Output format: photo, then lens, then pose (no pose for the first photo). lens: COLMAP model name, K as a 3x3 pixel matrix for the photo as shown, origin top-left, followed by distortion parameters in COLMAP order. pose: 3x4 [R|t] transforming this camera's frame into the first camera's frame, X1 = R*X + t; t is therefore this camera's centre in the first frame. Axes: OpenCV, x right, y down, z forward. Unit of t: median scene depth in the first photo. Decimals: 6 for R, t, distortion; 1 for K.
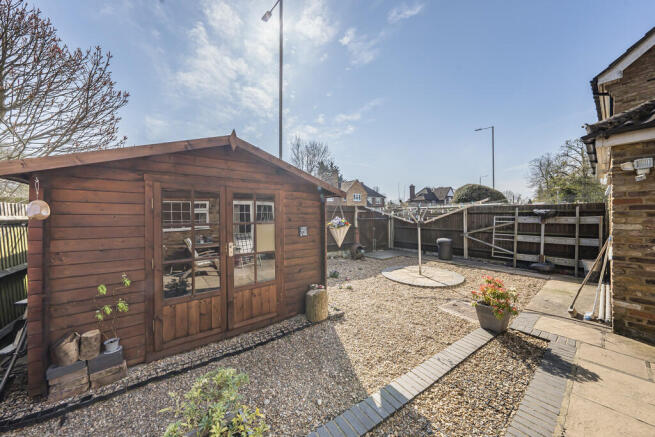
lens RADIAL K [[224.3, 0, 327.5], [0, 224.3, 218.5], [0, 0, 1]] dist [-0.009291, -0.000021]
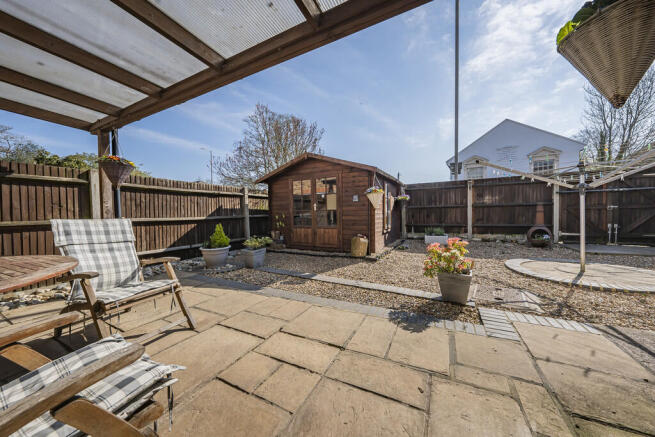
lens RADIAL K [[227.4, 0, 327.5], [0, 227.4, 218.5], [0, 0, 1]] dist [-0.000825, -0.000059]
pose [[0.420519, 0.025592, -0.906923, 1.533963], [0.007198, 0.999477, 0.031541, 0.182046], [0.907255, -0.019792, 0.420114, 0.238567]]
